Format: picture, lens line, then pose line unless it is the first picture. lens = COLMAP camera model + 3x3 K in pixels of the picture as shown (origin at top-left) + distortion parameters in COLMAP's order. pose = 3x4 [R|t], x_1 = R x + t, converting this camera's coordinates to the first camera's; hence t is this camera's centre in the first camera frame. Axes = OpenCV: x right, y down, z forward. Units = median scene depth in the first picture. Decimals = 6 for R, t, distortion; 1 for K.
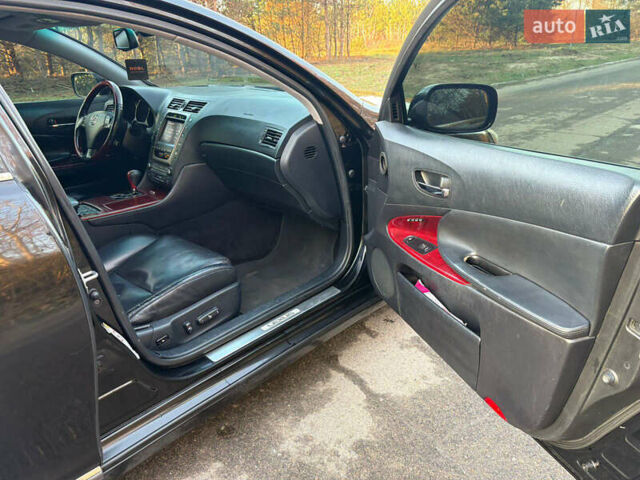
lens RADIAL K [[483.5, 0, 320.0], [0, 483.5, 240.0], [0, 0, 1]] dist [0.030467, -0.001319]
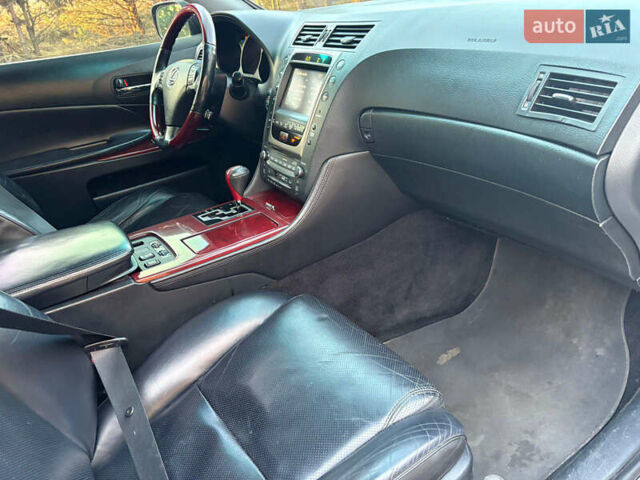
lens RADIAL K [[483.5, 0, 320.0], [0, 483.5, 240.0], [0, 0, 1]] dist [0.030467, -0.001319]
pose [[0.974858, 0.015885, -0.222259, -0.163598], [0.008439, 0.994108, 0.108067, -0.115269], [0.222666, -0.107226, 0.968980, 0.465731]]
